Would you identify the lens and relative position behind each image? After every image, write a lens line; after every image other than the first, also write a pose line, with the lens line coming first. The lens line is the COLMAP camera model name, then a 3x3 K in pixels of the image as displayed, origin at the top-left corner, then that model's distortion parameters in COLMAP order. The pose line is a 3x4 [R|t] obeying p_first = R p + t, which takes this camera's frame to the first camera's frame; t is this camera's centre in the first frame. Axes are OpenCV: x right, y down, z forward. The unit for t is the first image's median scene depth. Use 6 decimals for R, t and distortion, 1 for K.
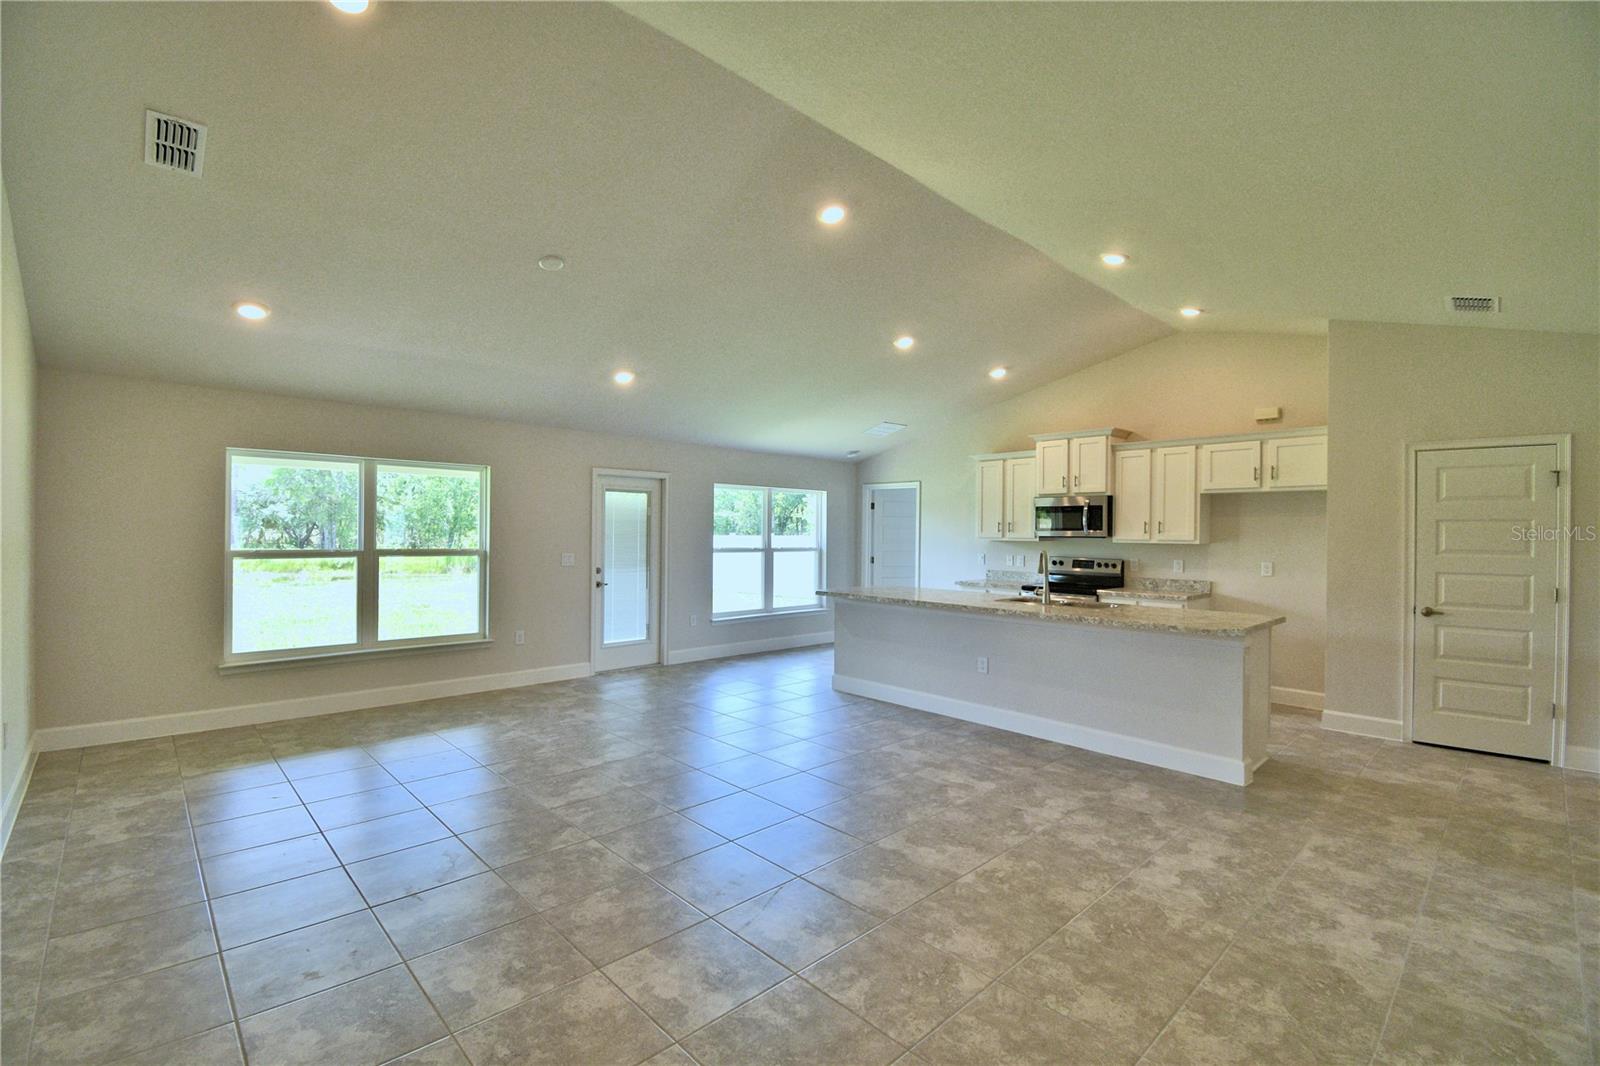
lens RADIAL K [[711.3, 0, 791.7], [0, 711.3, 532.0], [0, 0, 1]] dist [0.000710, -0.001585]
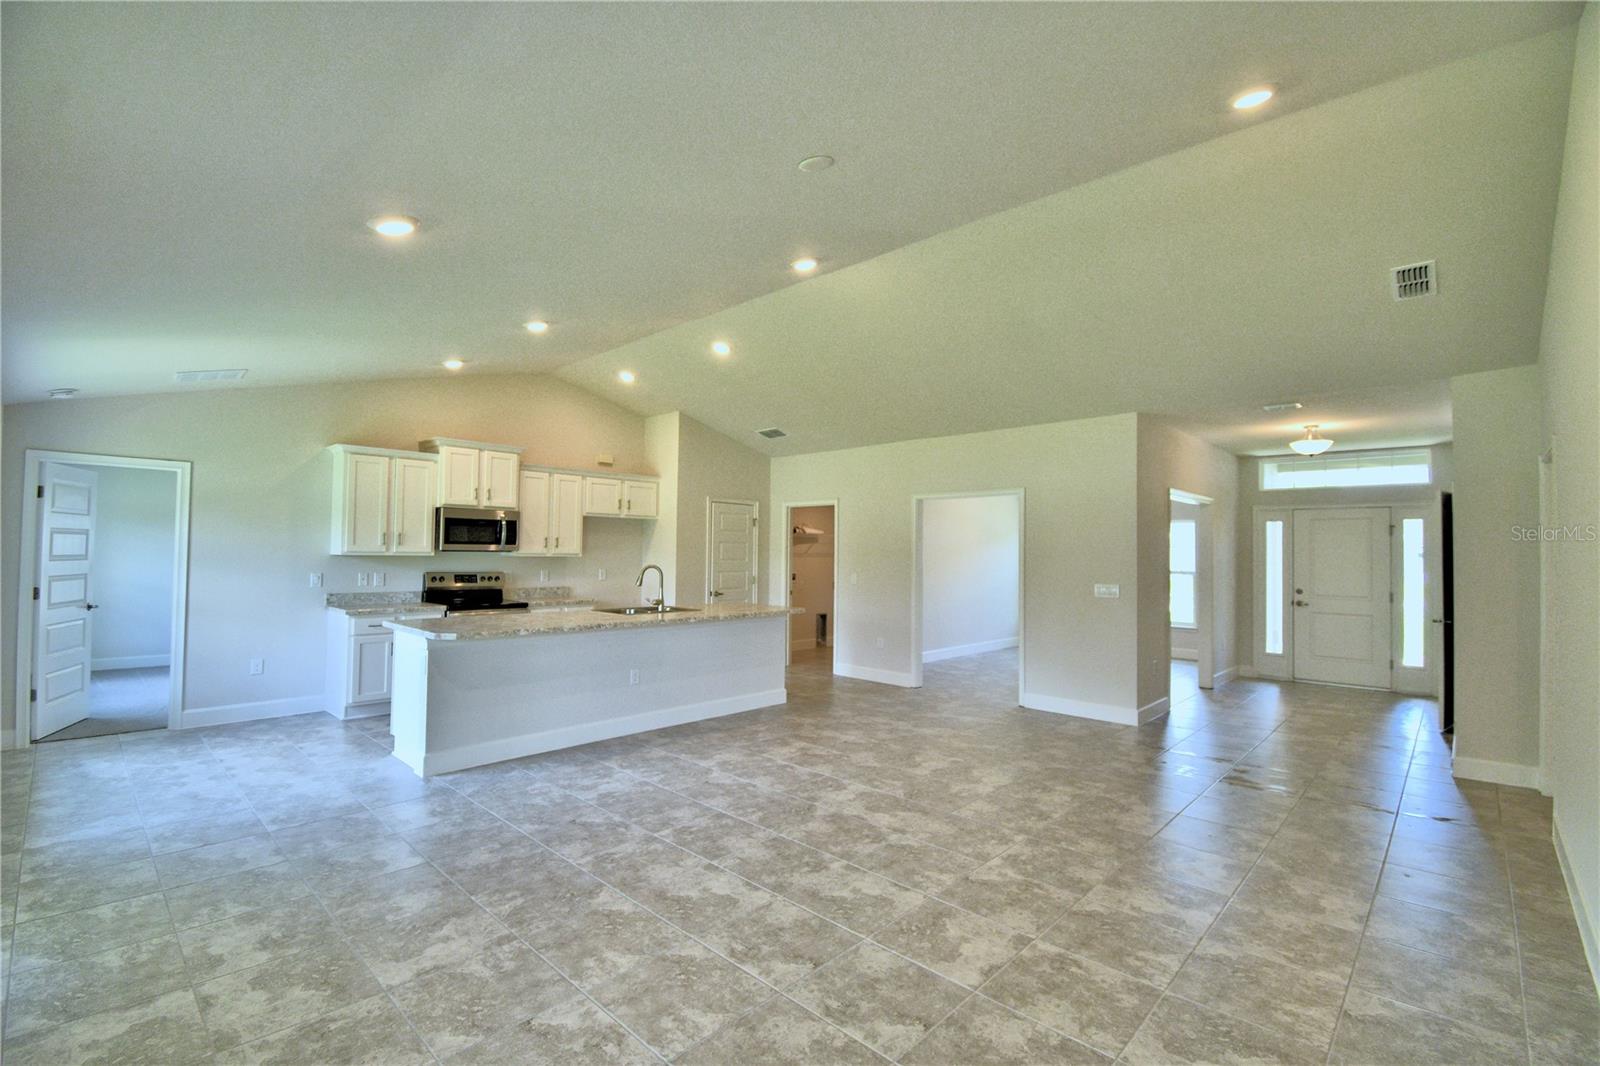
lens RADIAL K [[711.3, 0, 793.4], [0, 711.3, 535.6], [0, 0, 1]] dist [0.000710, -0.001585]
pose [[-0.064080, 0.012573, 0.997866, -0.833174], [-0.015997, 0.999779, -0.013624, -0.010631], [-0.997817, -0.016835, -0.063865, 0.878460]]
